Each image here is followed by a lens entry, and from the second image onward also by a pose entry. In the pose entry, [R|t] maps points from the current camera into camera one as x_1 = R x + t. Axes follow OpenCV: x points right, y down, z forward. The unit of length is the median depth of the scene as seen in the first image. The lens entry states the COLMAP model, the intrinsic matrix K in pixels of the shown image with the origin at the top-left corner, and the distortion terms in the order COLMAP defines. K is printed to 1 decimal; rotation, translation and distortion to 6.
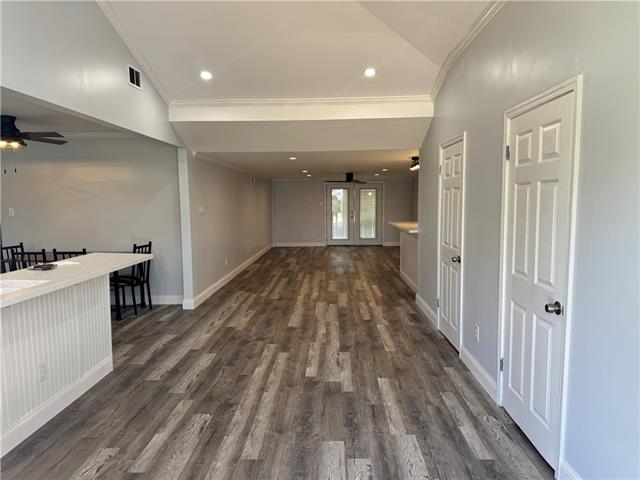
lens RADIAL K [[454.9, 0, 320.0], [0, 454.9, 240.0], [0, 0, 1]] dist [0.004353, -0.002287]
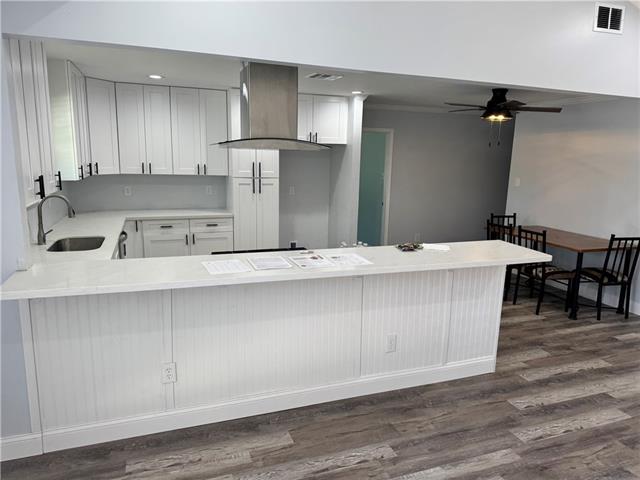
lens RADIAL K [[454.9, 0, 320.0], [0, 454.9, 240.0], [0, 0, 1]] dist [0.004353, -0.002287]
pose [[0.385272, 0.186231, -0.903816, 0.184963], [-0.114621, 0.981498, 0.153378, -0.071141], [0.915657, 0.044504, 0.399490, 0.336445]]
